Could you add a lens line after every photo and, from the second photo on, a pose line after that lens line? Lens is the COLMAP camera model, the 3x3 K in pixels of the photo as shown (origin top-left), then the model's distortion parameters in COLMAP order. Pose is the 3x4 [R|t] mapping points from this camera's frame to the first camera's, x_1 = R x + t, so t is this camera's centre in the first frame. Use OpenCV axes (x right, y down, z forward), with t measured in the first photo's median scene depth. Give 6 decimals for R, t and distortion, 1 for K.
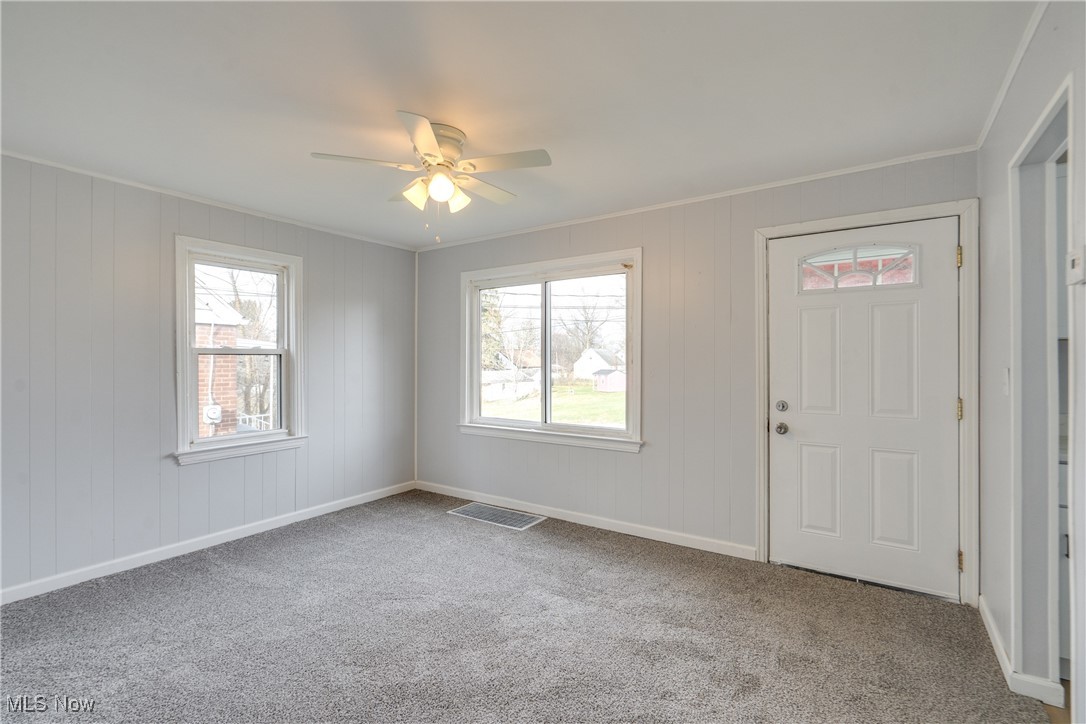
lens RADIAL K [[495.0, 0, 543.0], [0, 495.0, 362.0], [0, 0, 1]] dist [-0.000914, 0.000291]
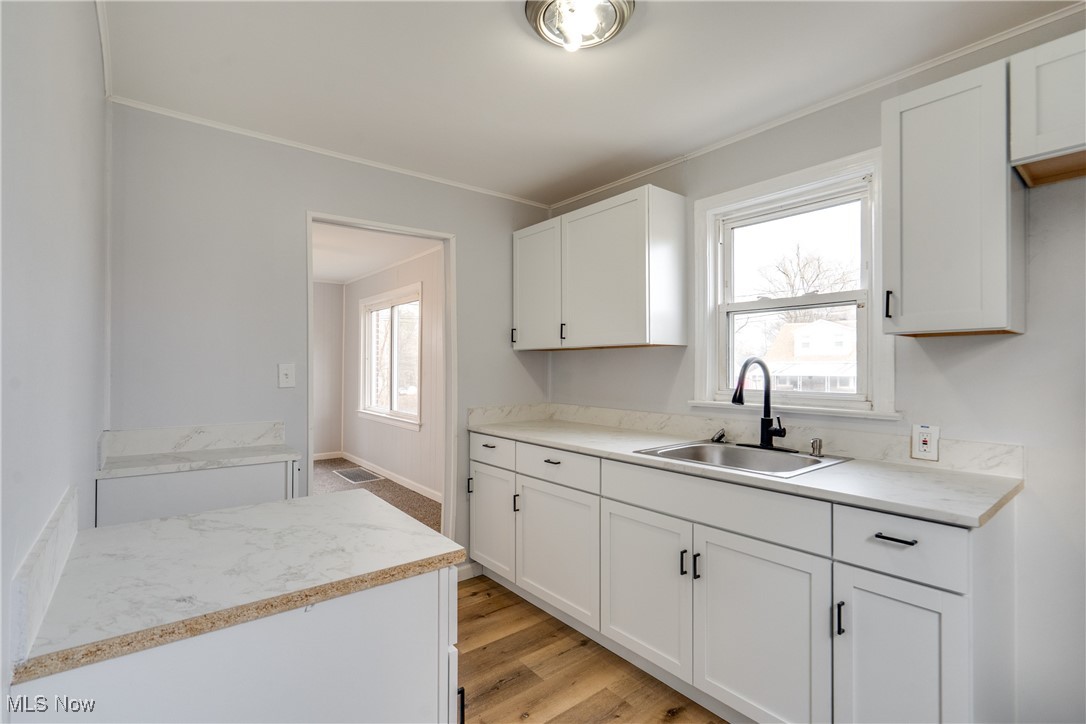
lens RADIAL K [[499.2, 0, 544.1], [0, 499.2, 358.8], [0, 0, 1]] dist [-0.000746, 0.000584]
pose [[0.958402, -0.000208, -0.285420, 1.079326], [-0.003537, 0.999914, -0.012605, -0.002830], [0.285398, 0.013090, 0.958320, -0.269961]]
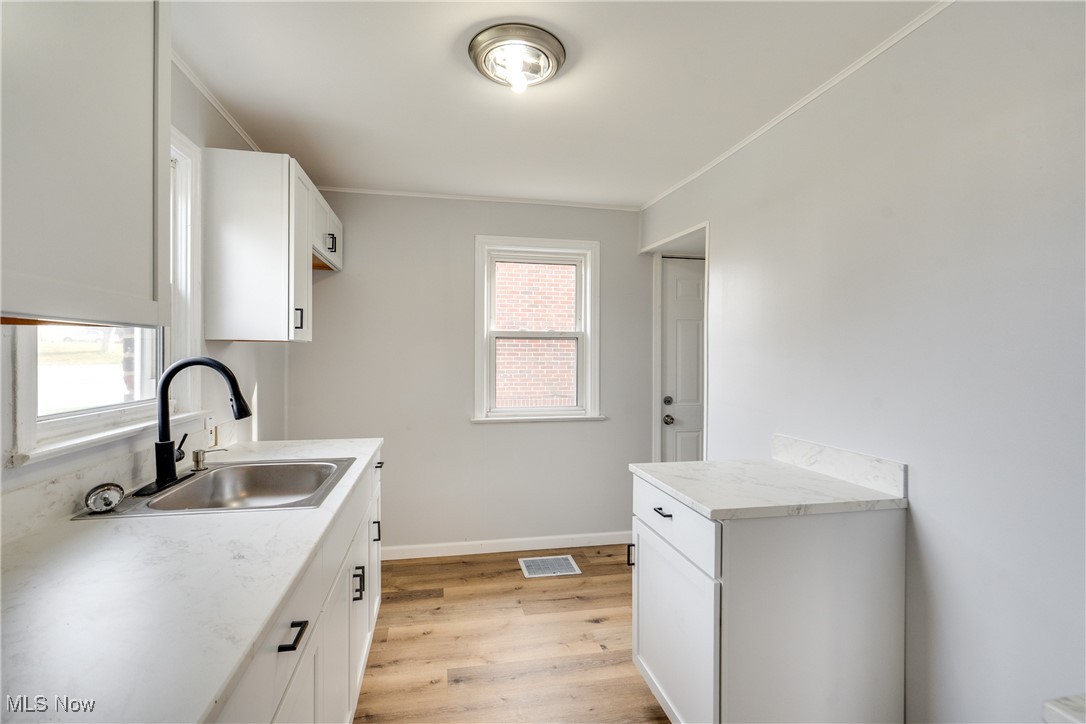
lens RADIAL K [[499.2, 0, 544.1], [0, 499.2, 358.8], [0, 0, 1]] dist [-0.000746, 0.000584]
pose [[-0.718851, -0.006881, 0.695130, 0.553054], [-0.005780, 0.999976, 0.003922, -0.016923], [-0.695140, -0.001198, -0.718873, 0.598525]]
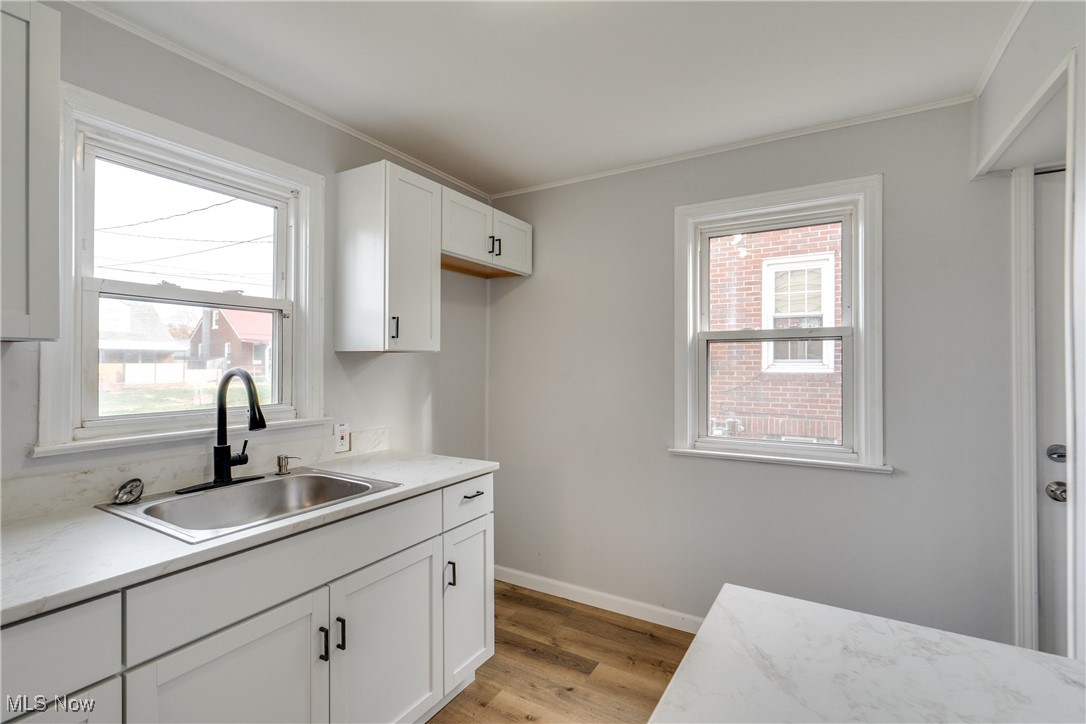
lens RADIAL K [[498.5, 0, 536.7], [0, 498.5, 360.5], [0, 0, 1]] dist [-0.002692, -0.000806]
pose [[-0.060270, 0.007661, 0.998153, 0.609619], [-0.003930, 0.999961, -0.007913, -0.019603], [-0.998174, -0.004399, -0.060237, 0.188572]]
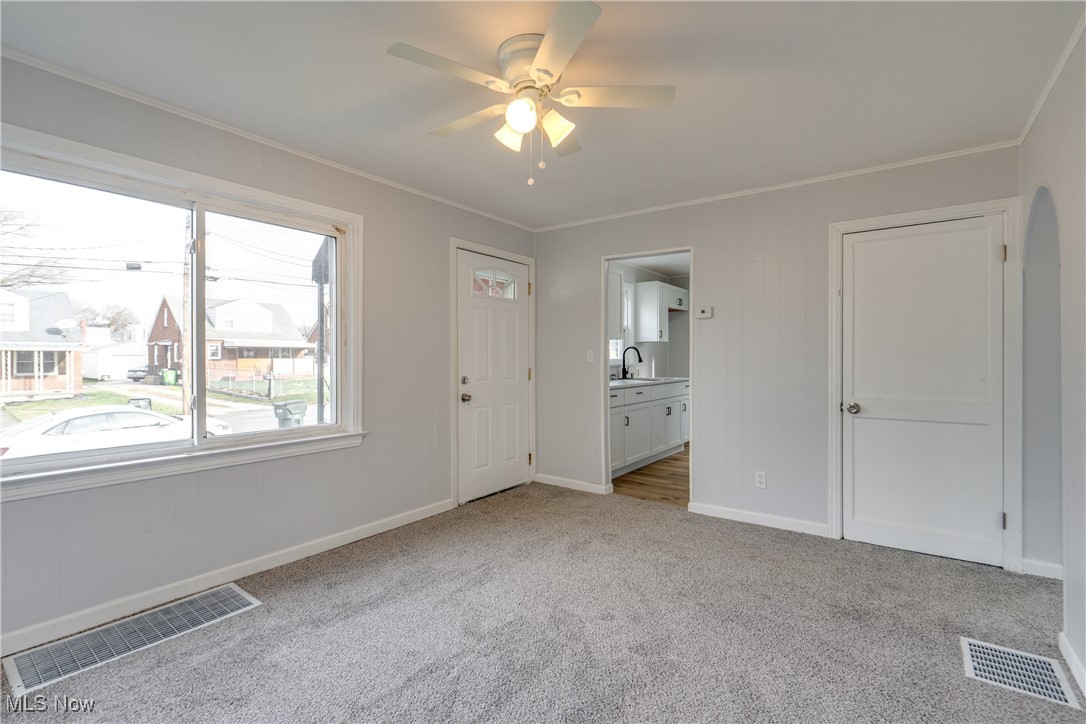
lens RADIAL K [[499.2, 0, 544.1], [0, 499.2, 358.8], [0, 0, 1]] dist [-0.000746, 0.000584]
pose [[0.036360, 0.000557, 0.999339, -0.812403], [0.004424, 0.999990, -0.000719, 0.035349], [-0.999329, 0.004448, 0.036358, 0.747347]]
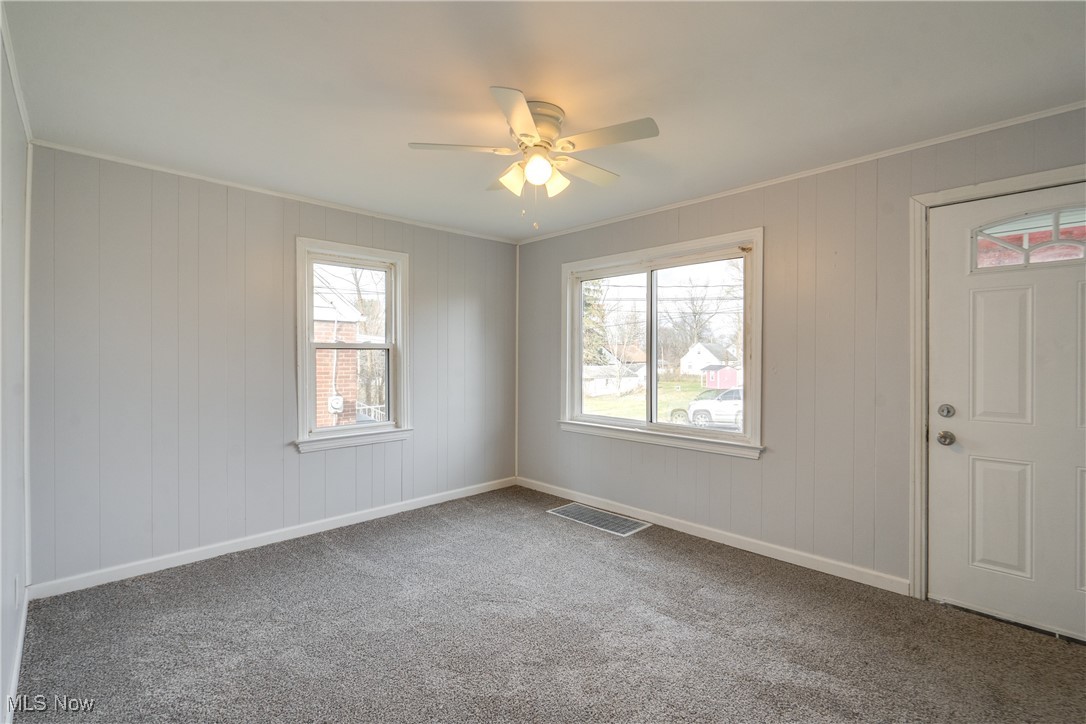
lens RADIAL K [[499.2, 0, 544.1], [0, 499.2, 358.8], [0, 0, 1]] dist [-0.000746, 0.000584]
pose [[0.979088, 0.002988, -0.203413, -0.001081], [-0.002196, 0.999989, 0.004121, 0.001041], [0.203424, -0.003588, 0.979084, 0.057807]]
